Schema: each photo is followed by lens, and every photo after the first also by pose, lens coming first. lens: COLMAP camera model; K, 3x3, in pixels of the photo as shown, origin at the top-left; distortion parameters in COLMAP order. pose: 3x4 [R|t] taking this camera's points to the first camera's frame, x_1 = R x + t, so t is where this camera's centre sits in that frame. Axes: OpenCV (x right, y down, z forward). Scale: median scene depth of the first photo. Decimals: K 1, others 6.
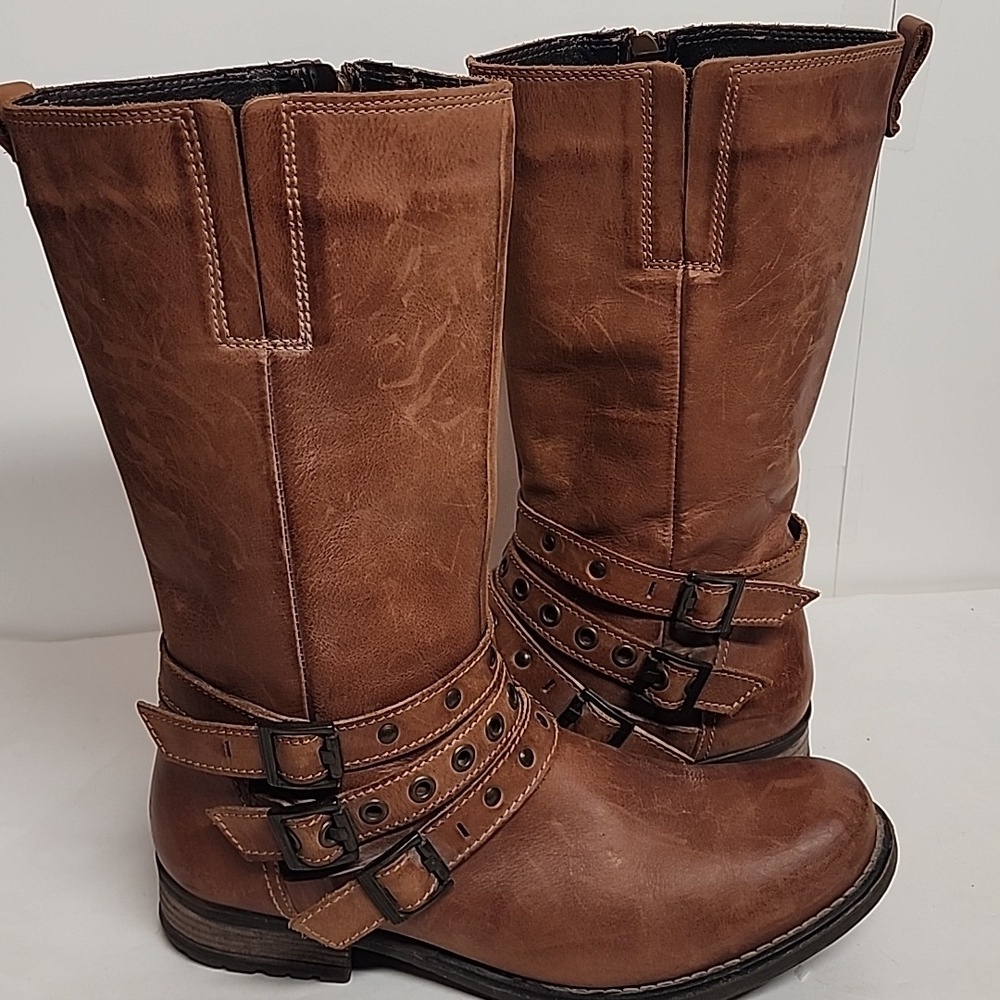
lens RADIAL K [[1498.8, 0, 519.2], [0, 1498.8, 500.3], [0, 0, 1]] dist [0.203839, -0.769295]
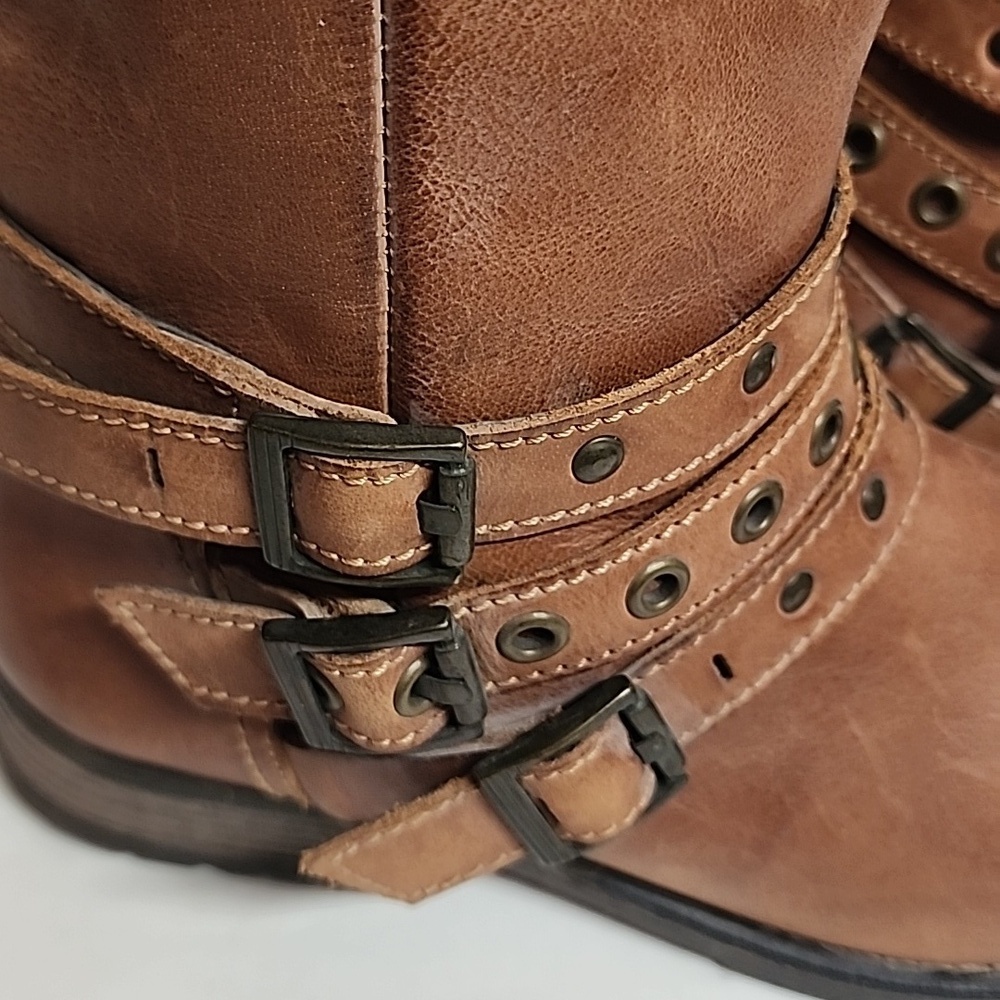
lens RADIAL K [[1498.8, 0, 519.2], [0, 1498.8, 500.3], [0, 0, 1]] dist [0.203839, -0.769295]
pose [[0.994343, 0.050902, 0.093227, -0.138832], [-0.077639, 0.947273, 0.310880, 0.051260], [-0.072487, -0.316359, 0.945866, 0.645868]]
